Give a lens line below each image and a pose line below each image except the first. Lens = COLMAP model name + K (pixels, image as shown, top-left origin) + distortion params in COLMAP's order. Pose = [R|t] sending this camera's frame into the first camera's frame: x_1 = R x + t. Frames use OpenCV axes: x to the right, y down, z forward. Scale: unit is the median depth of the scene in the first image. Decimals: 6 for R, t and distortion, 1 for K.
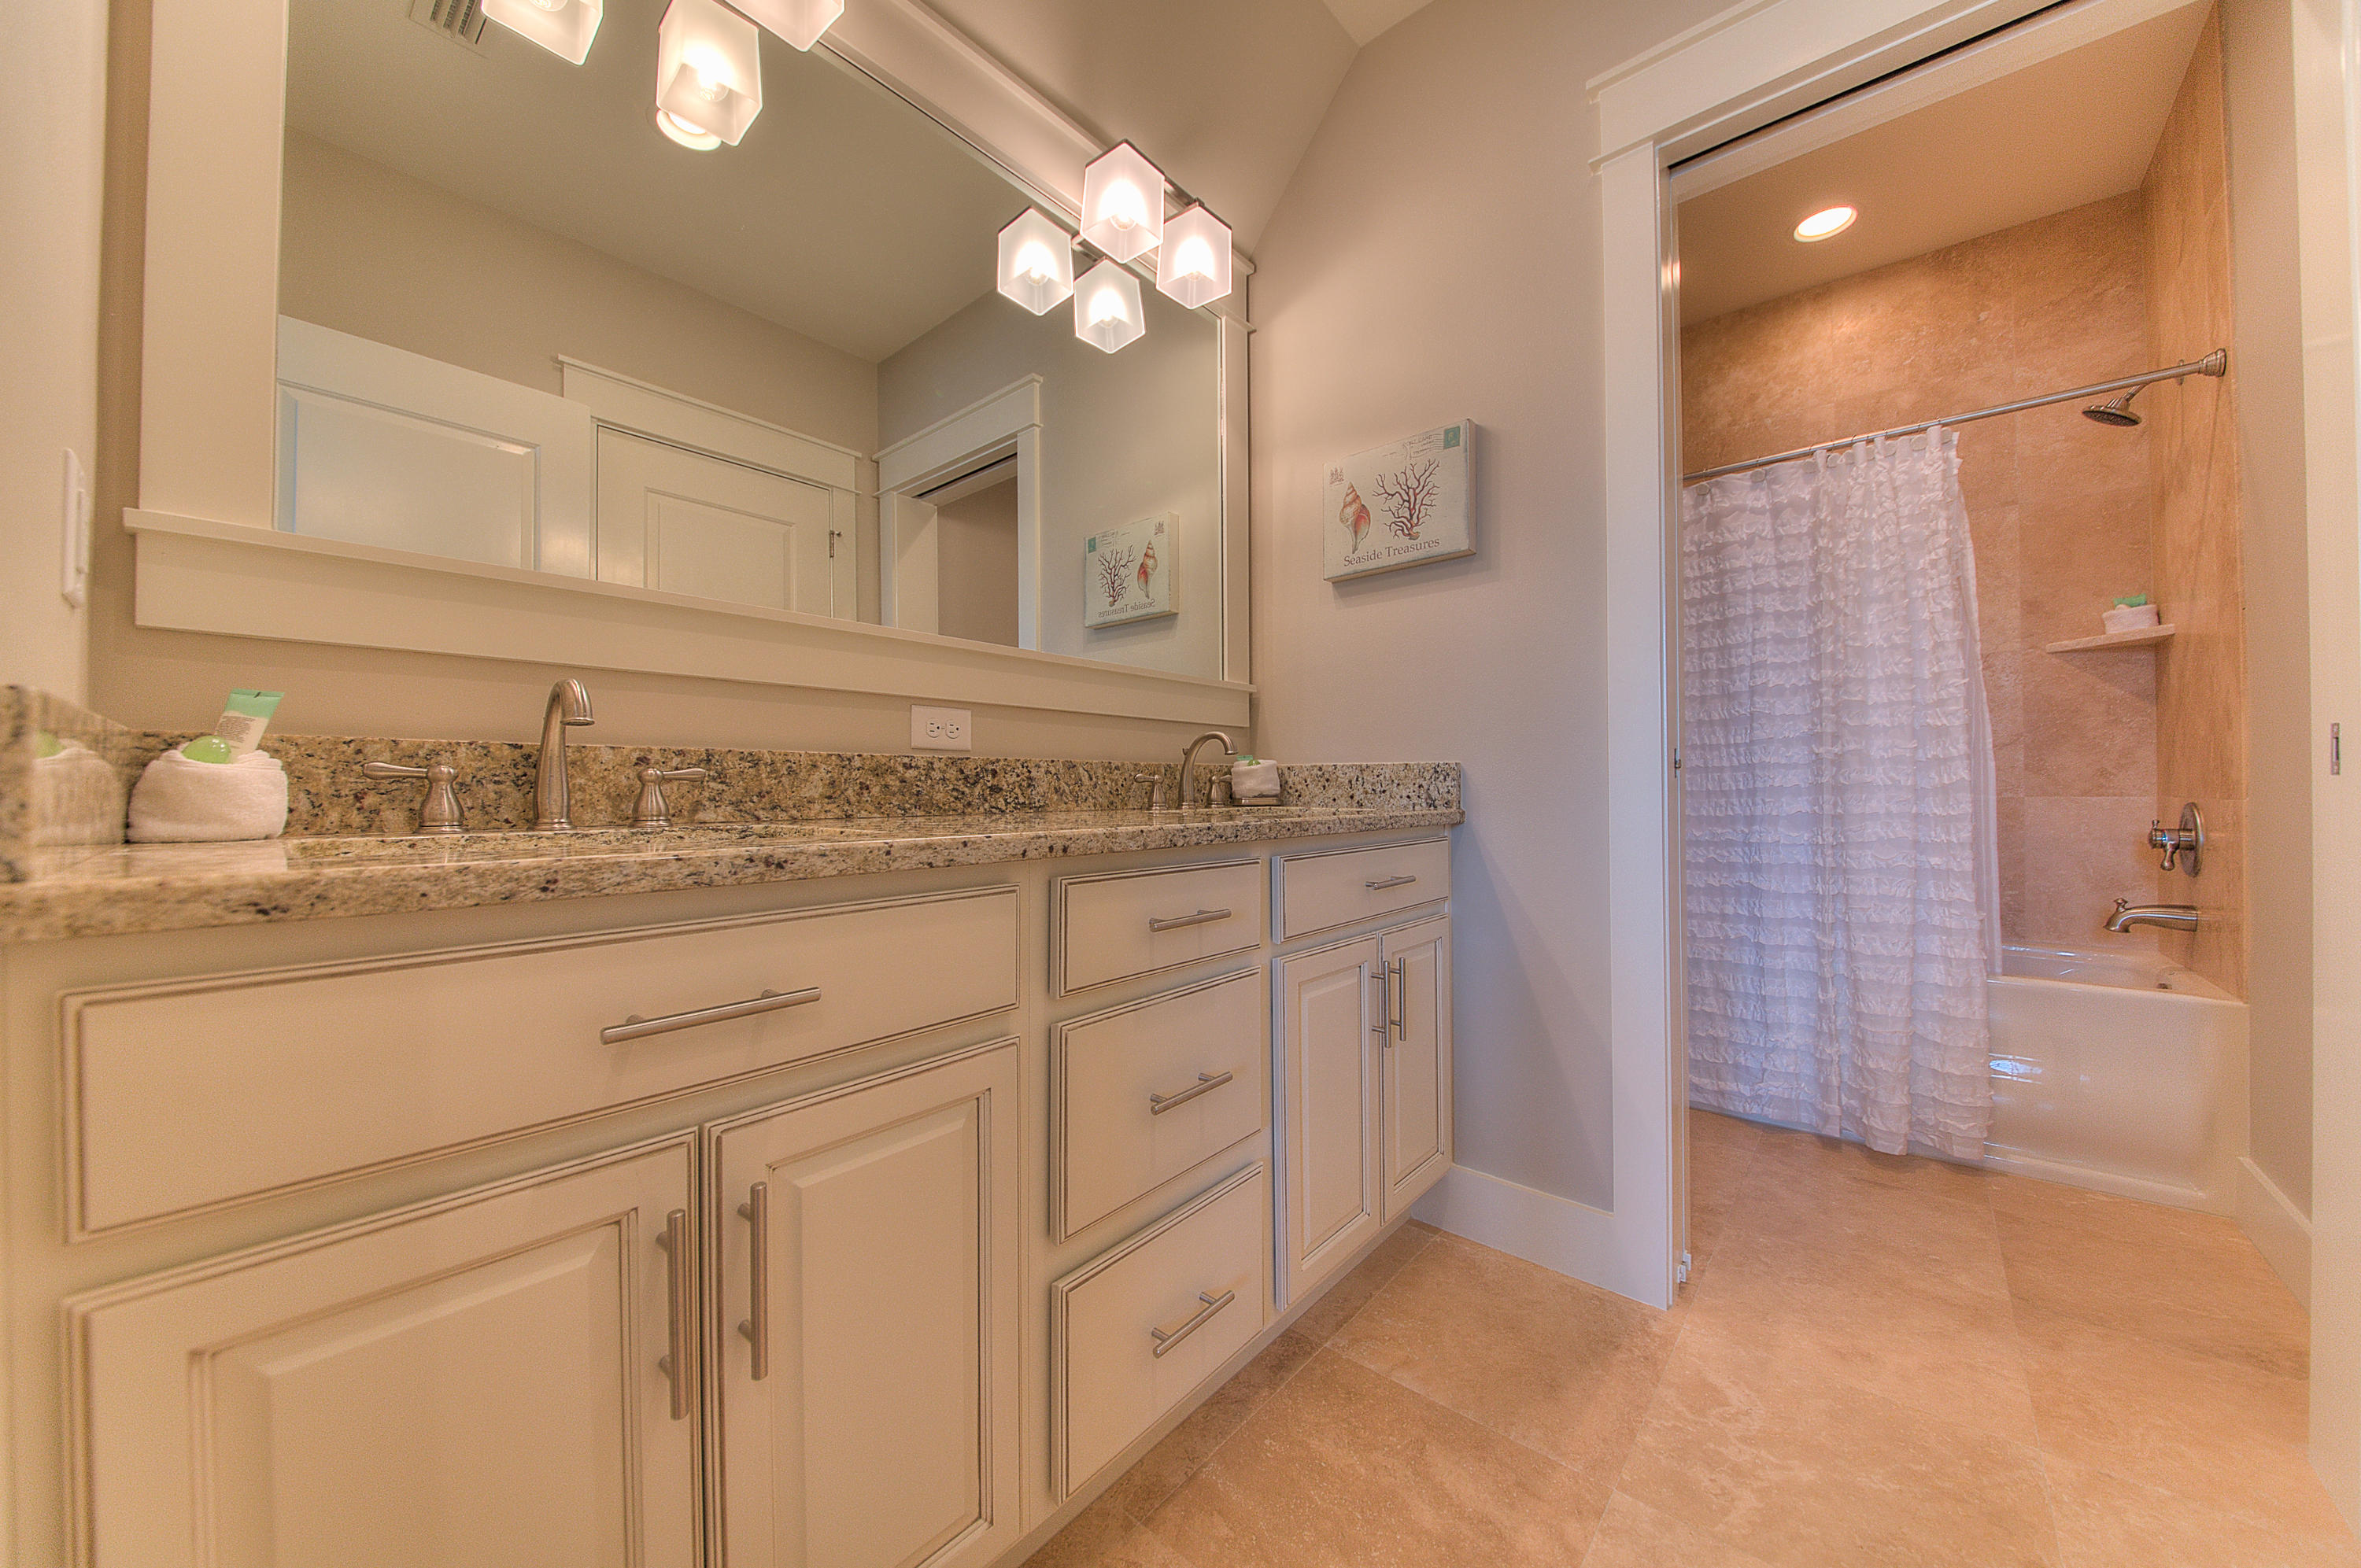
lens RADIAL K [[822.1, 0, 1180.5], [0, 822.1, 784.0], [0, 0, 1]] dist [0.000427, -0.000196]
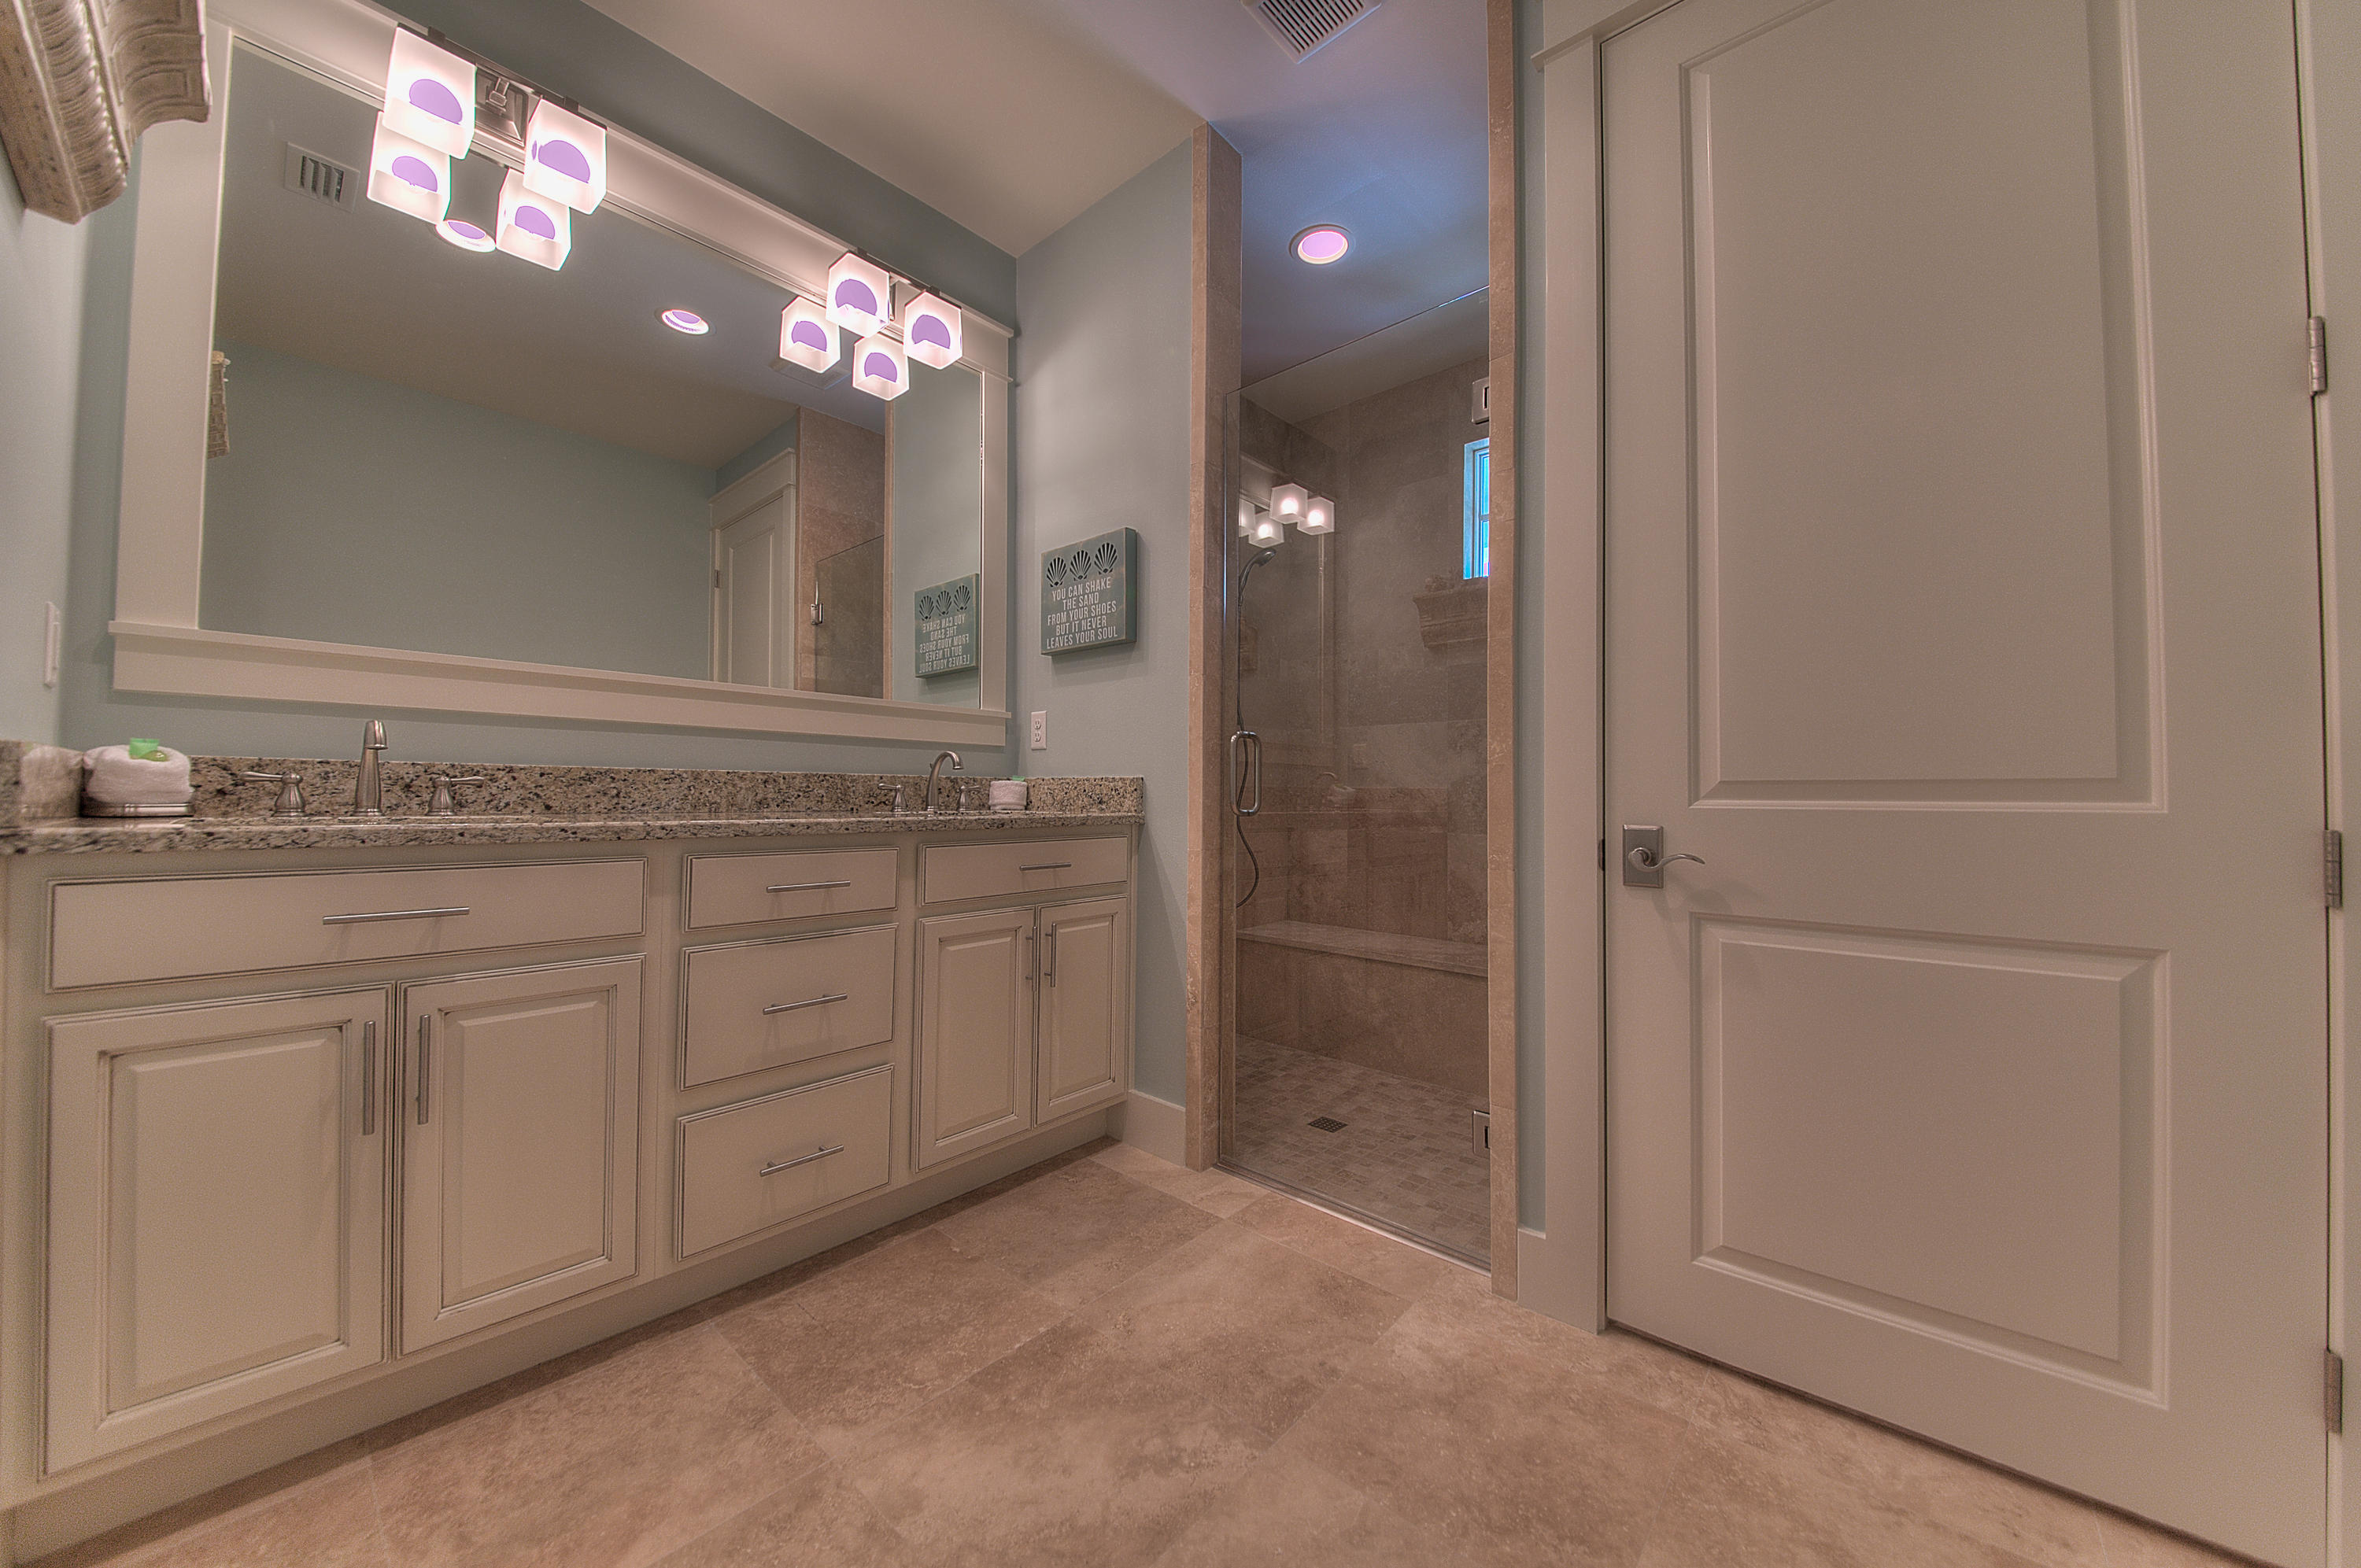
lens RADIAL K [[823.8, 0, 1168.5], [0, 823.8, 786.3], [0, 0, 1]] dist [-0.000969, -0.000096]
pose [[0.999455, 0.012995, -0.030354, 0.860289], [-0.013145, 0.999902, -0.004747, -0.014891], [0.030289, 0.005144, 0.999528, -0.558376]]
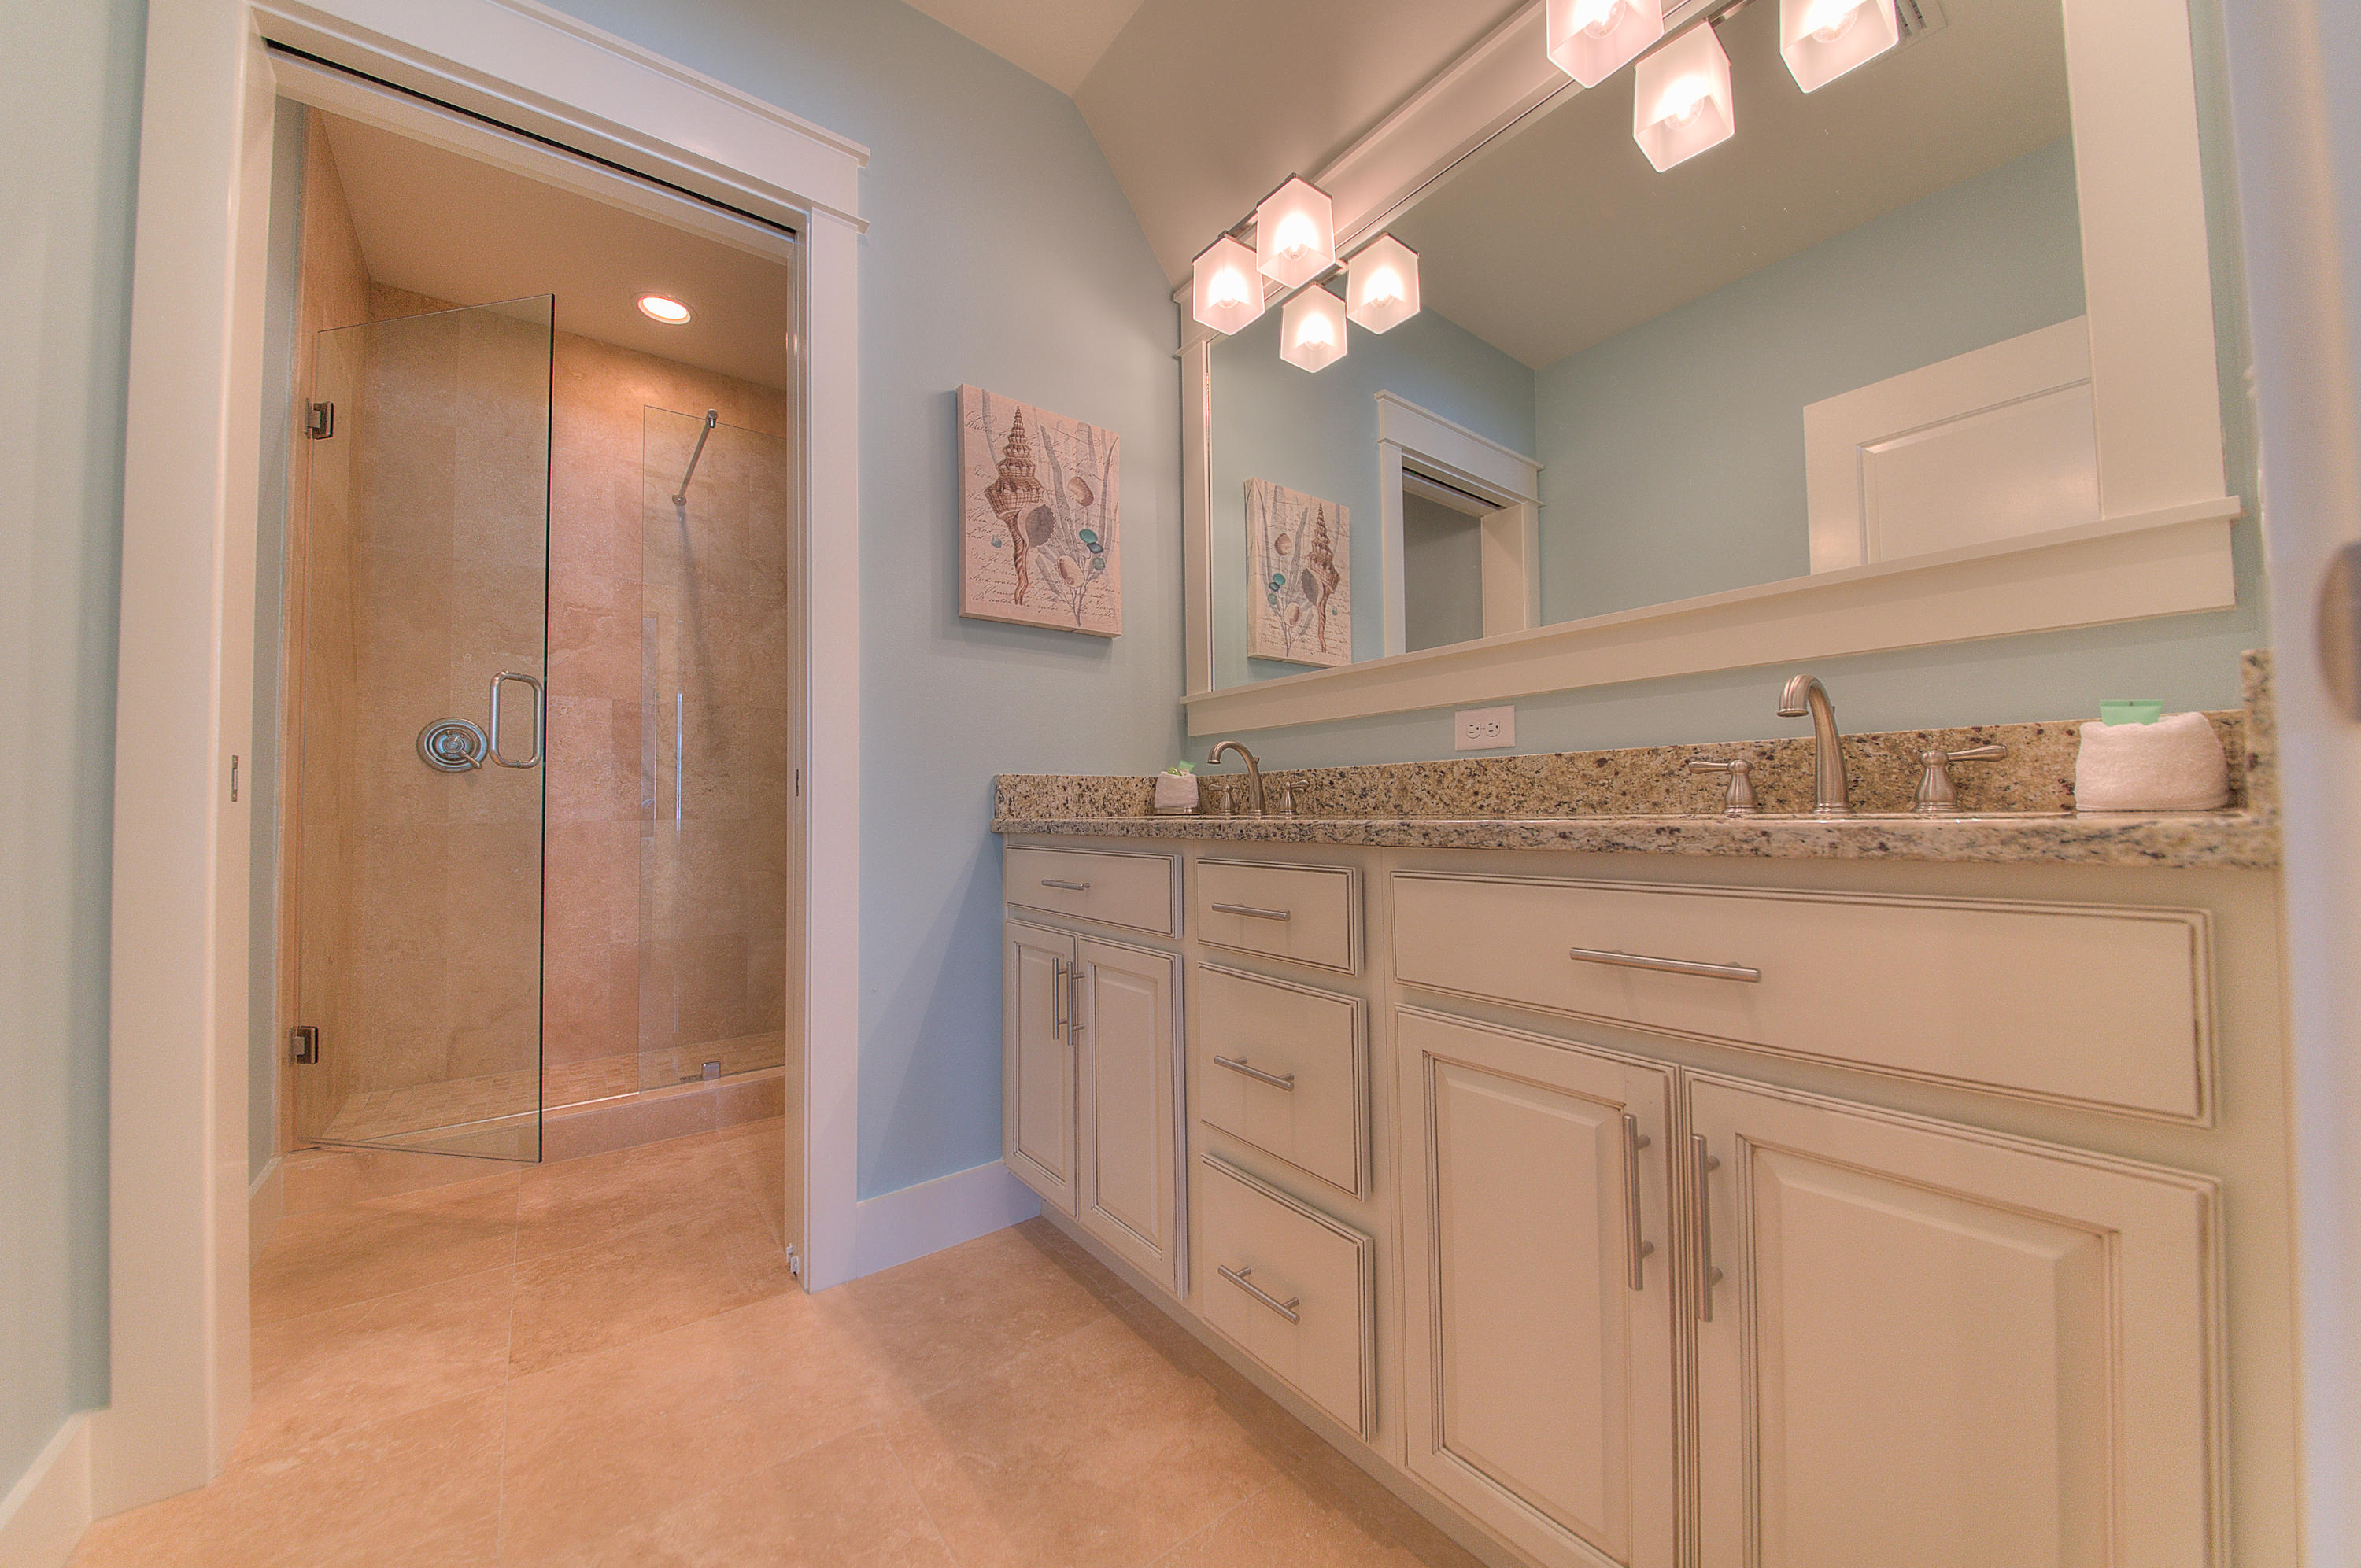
lens RADIAL K [[822.7, 0, 1180.5], [0, 822.7, 784.0], [0, 0, 1]] dist [0.017801, -0.000162]
pose [[-0.187553, -0.003861, -0.982247, 1.373958], [0.040058, 0.999130, -0.011576, 0.000839], [0.981437, -0.041518, -0.187235, 1.355016]]
